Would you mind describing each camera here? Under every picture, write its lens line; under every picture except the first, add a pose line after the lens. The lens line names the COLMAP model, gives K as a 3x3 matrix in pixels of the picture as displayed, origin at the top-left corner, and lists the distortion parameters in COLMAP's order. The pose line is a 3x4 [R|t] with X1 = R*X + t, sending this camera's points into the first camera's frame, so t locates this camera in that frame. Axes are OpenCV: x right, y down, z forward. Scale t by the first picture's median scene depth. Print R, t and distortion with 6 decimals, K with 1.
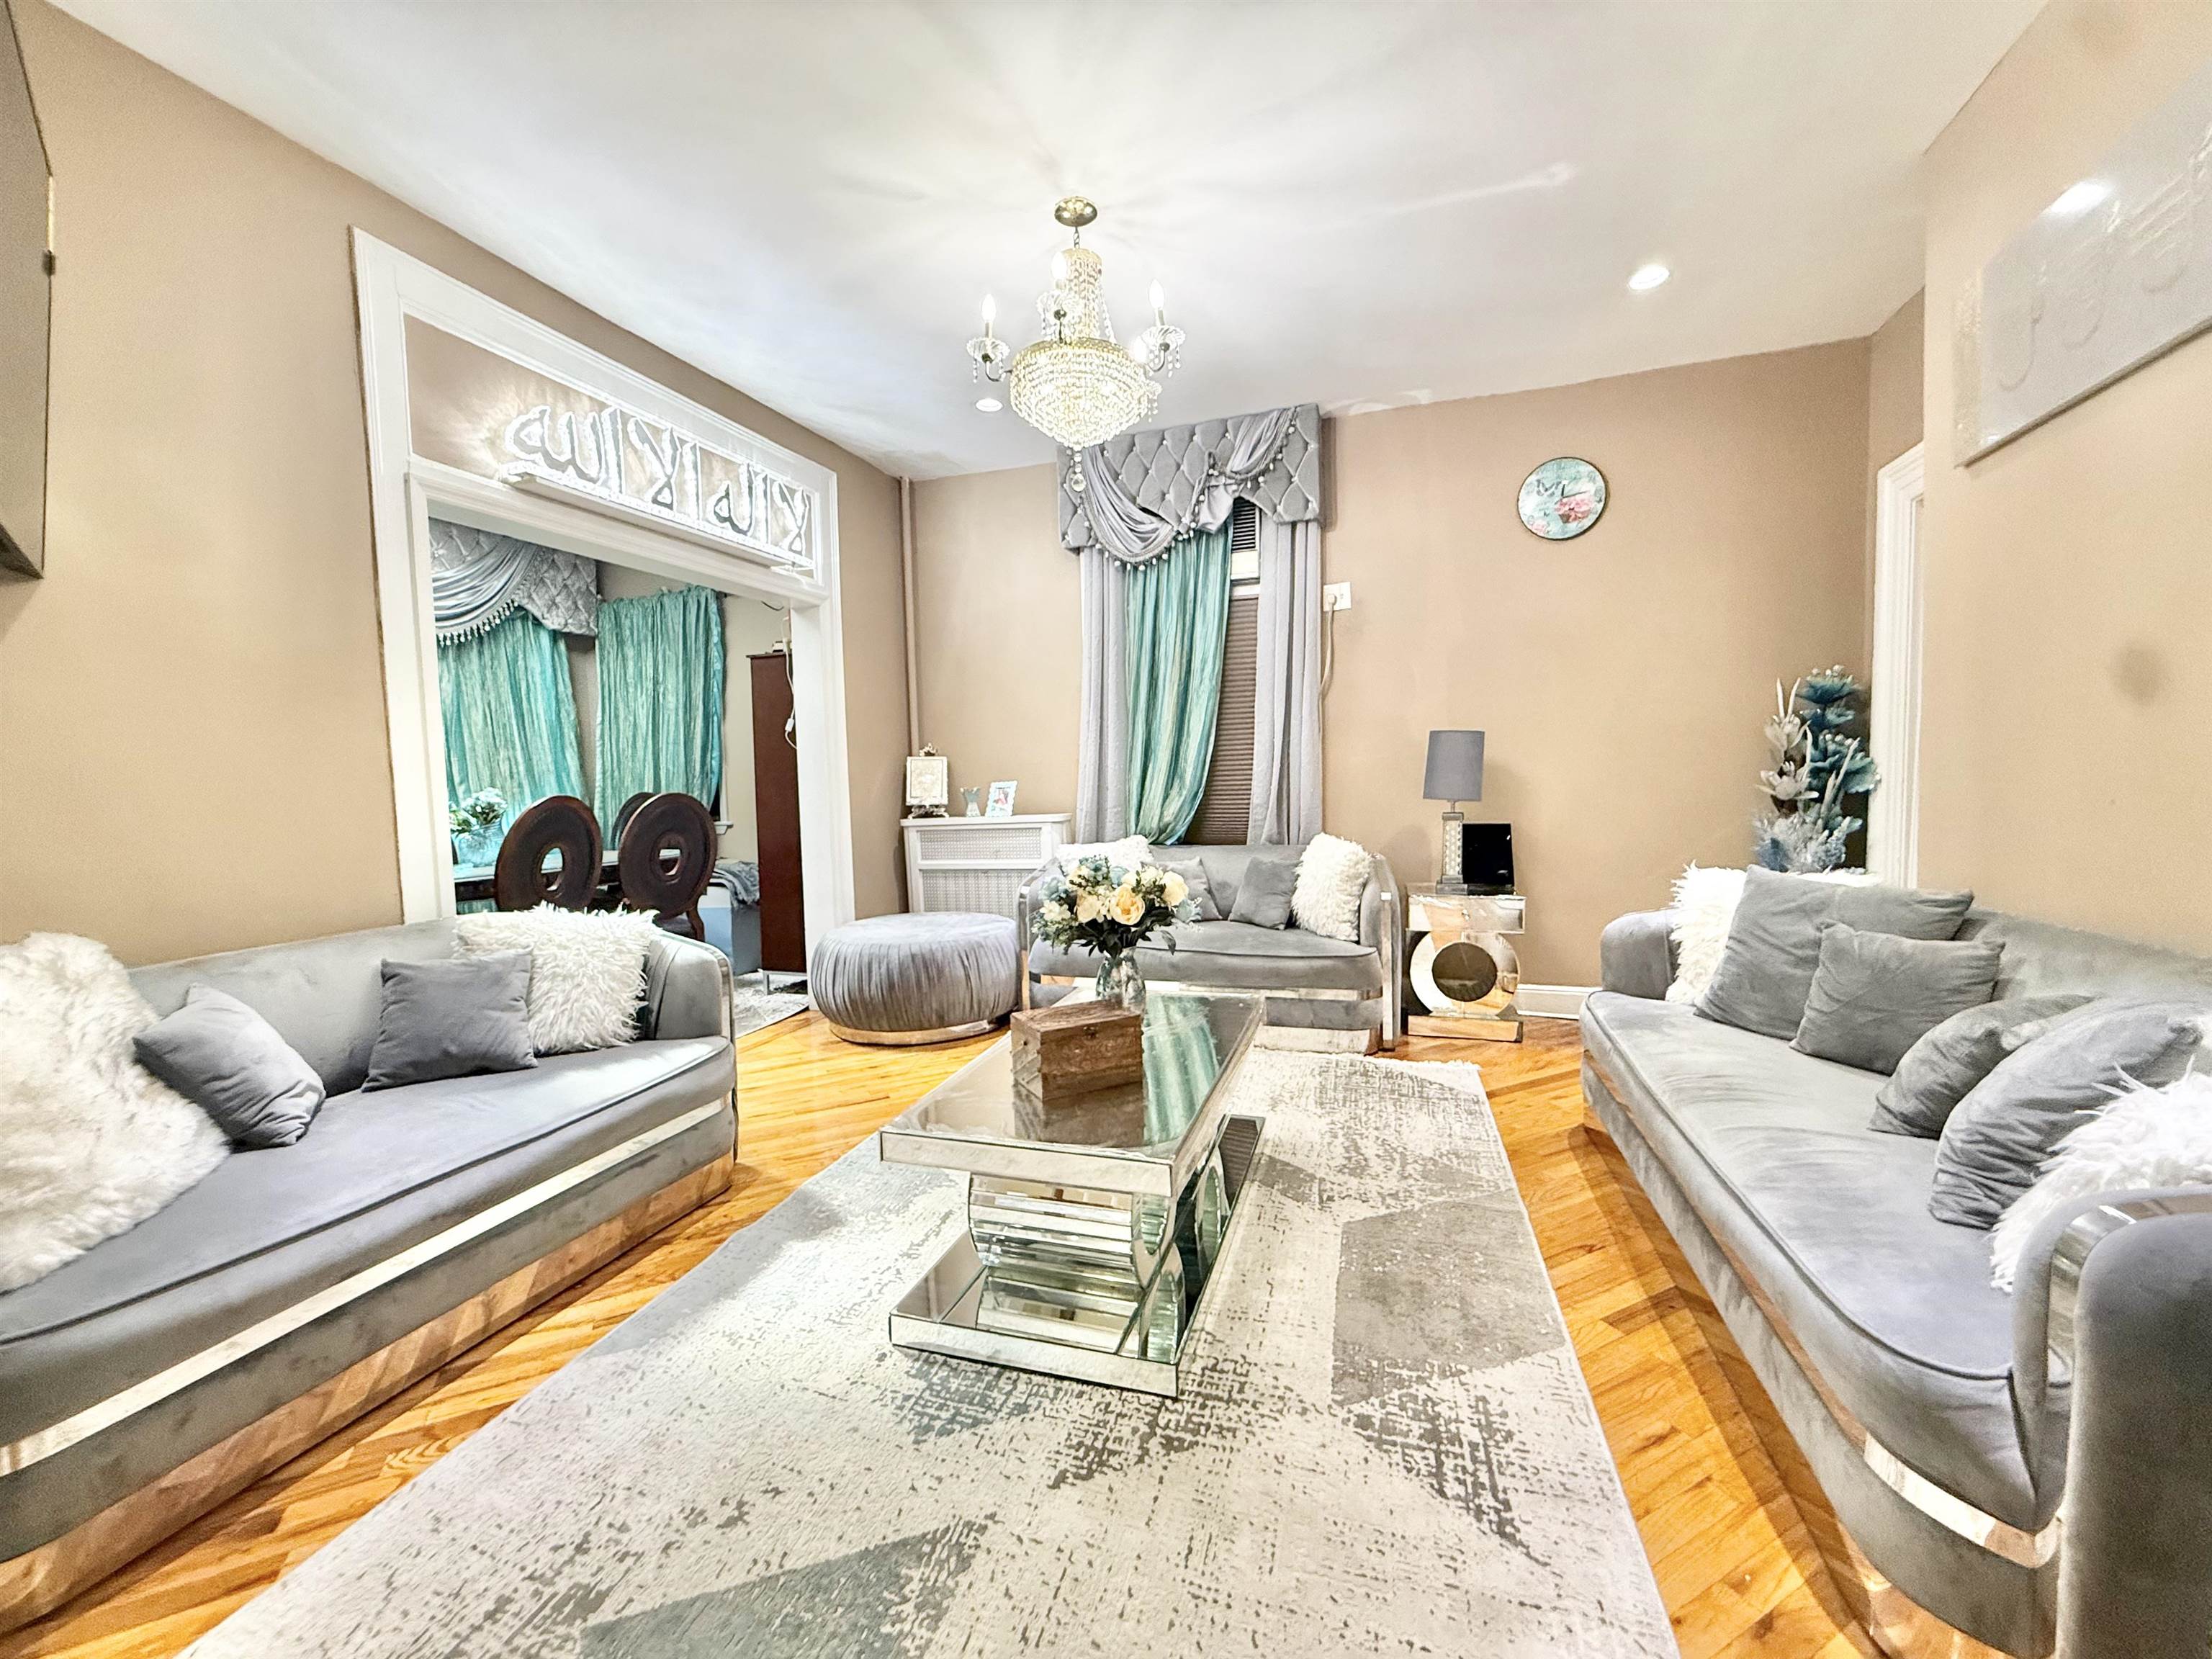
lens RADIAL K [[878.3, 0, 1100.7], [0, 878.3, 832.8], [0, 0, 1]] dist [-0.002099, 0.000704]
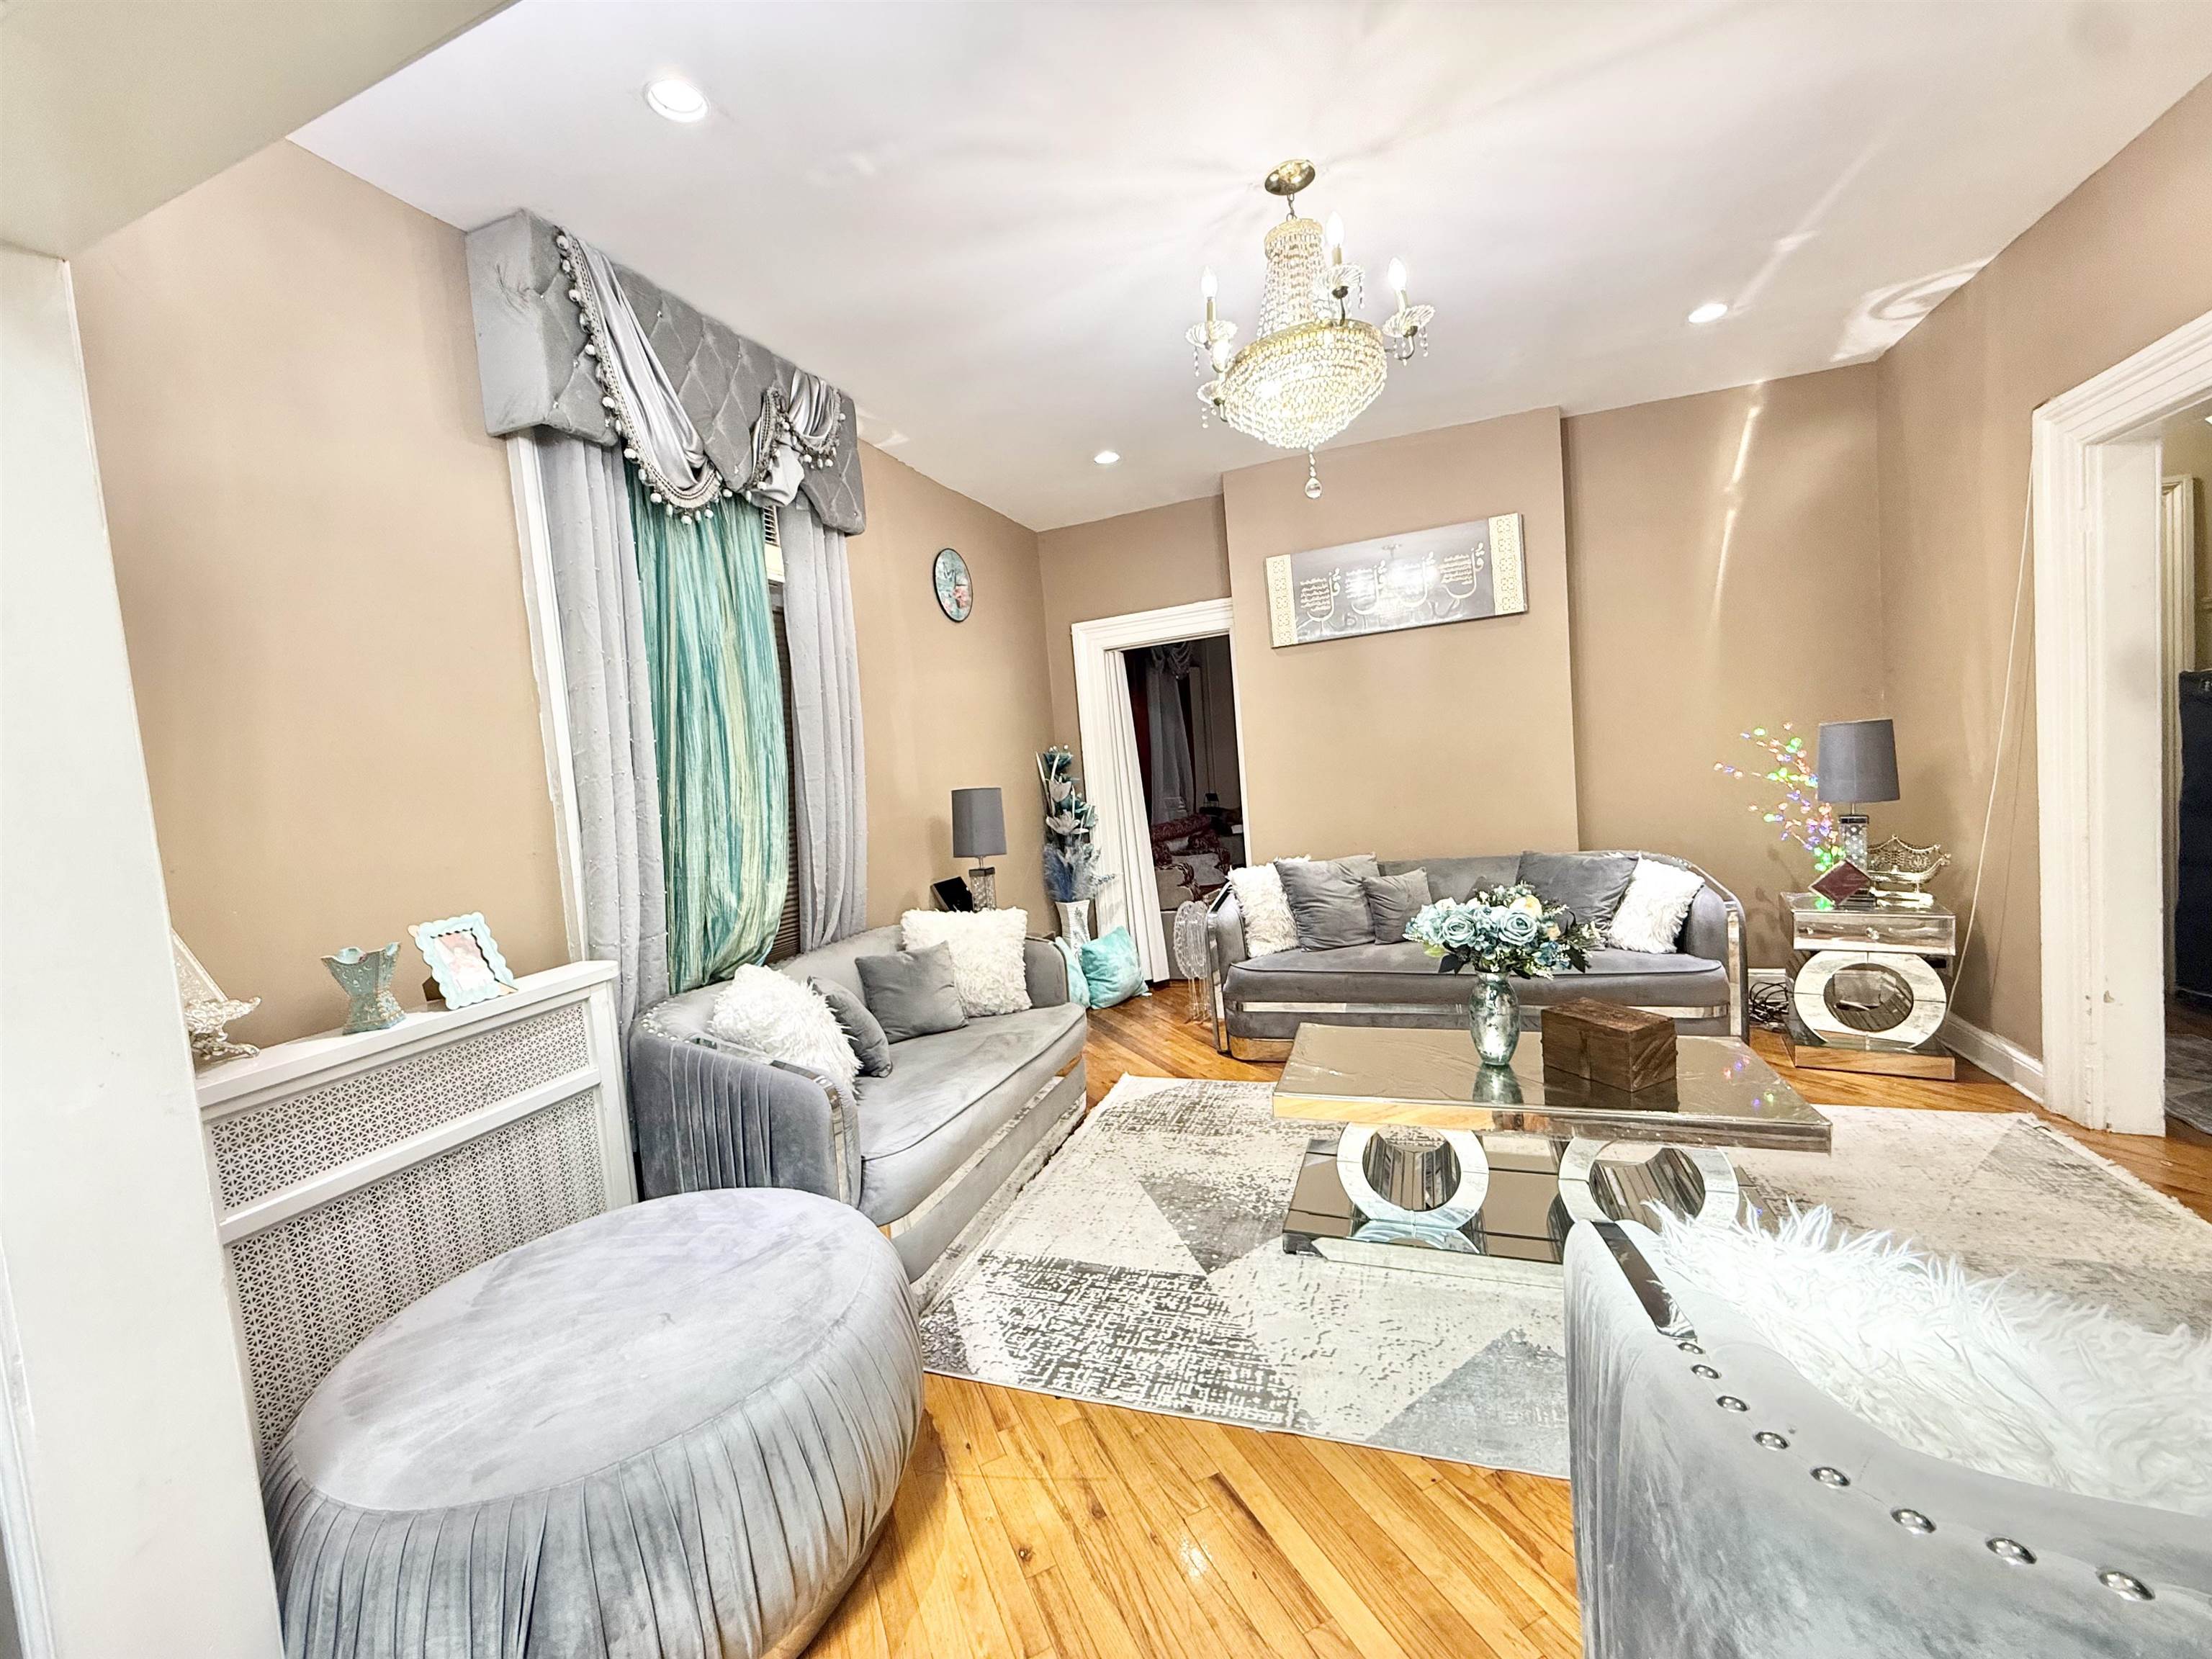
lens RADIAL K [[878.3, 0, 1093.2], [0, 878.3, 837.5], [0, 0, 1]] dist [-0.002099, 0.000704]
pose [[0.035304, -0.051199, 0.998064, -0.770583], [0.140372, 0.989040, 0.045771, -0.110093], [-0.989469, 0.138484, 0.042104, 1.035025]]
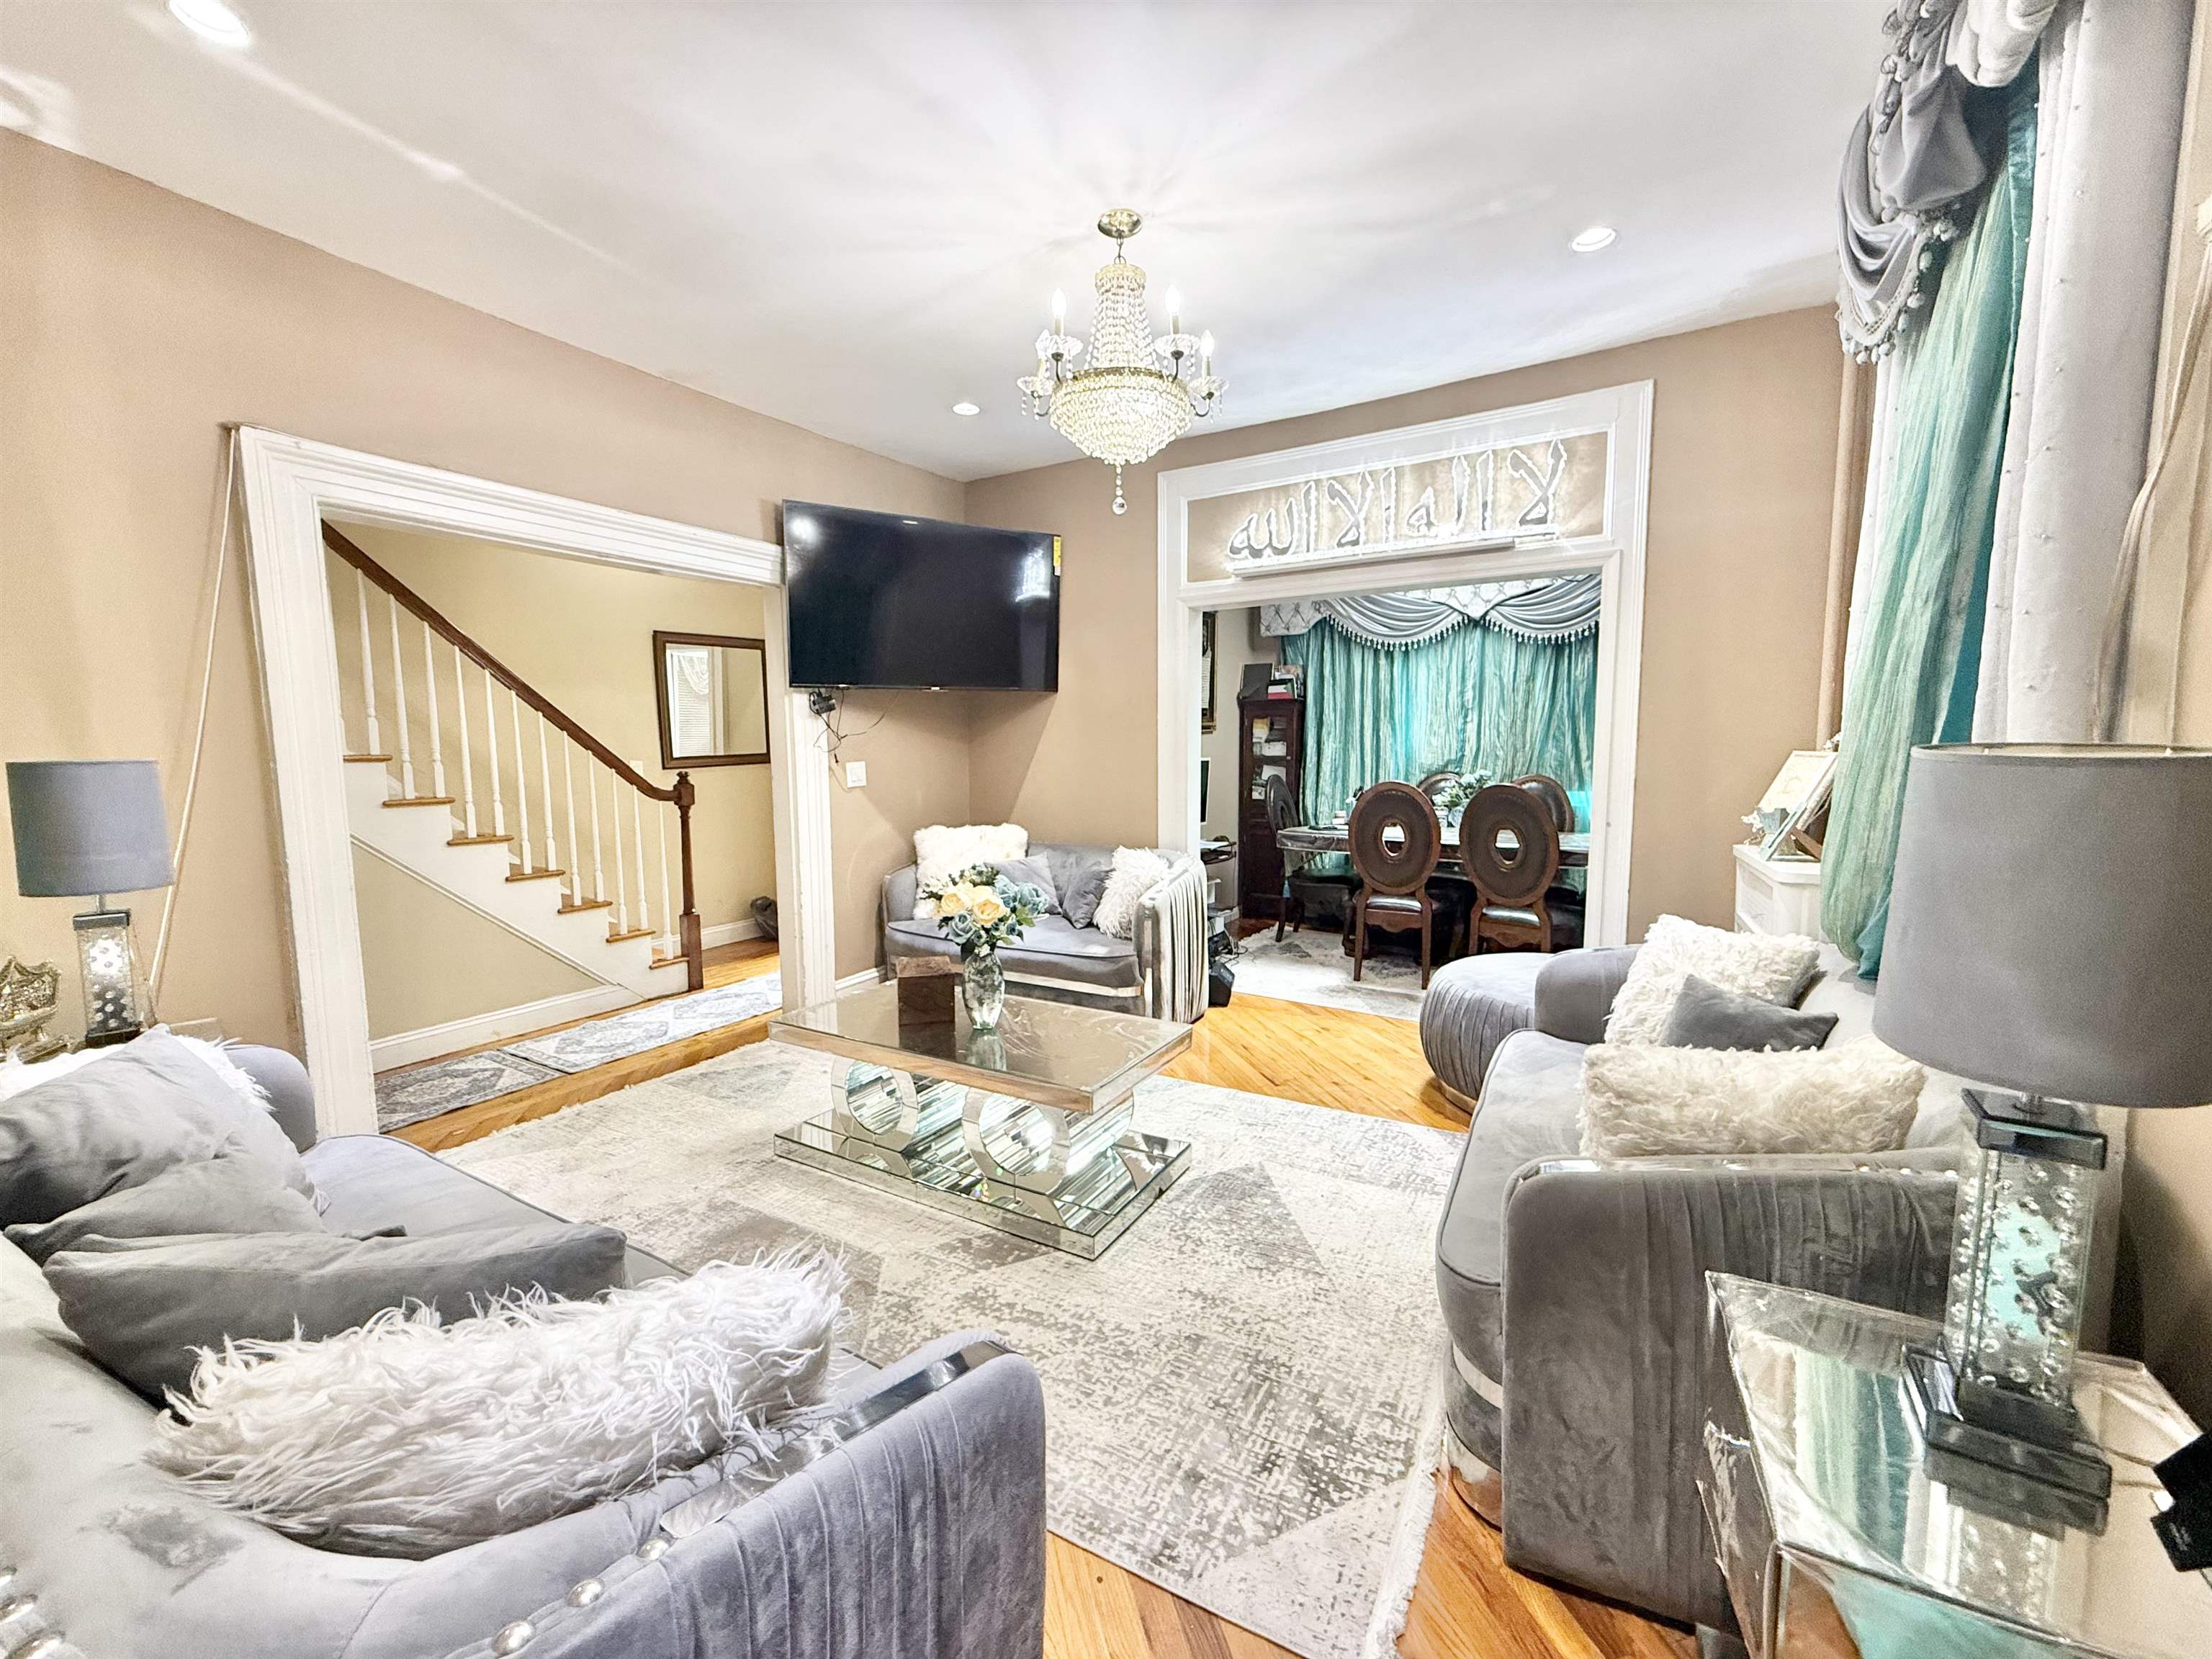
lens RADIAL K [[878.3, 0, 1089.6], [0, 878.3, 830.2], [0, 0, 1]] dist [-0.002099, 0.000704]
pose [[-0.214425, 0.116833, -0.969728, 0.832196], [-0.049054, 0.990279, 0.130156, -0.138941], [0.975508, 0.075478, -0.206610, 1.011468]]
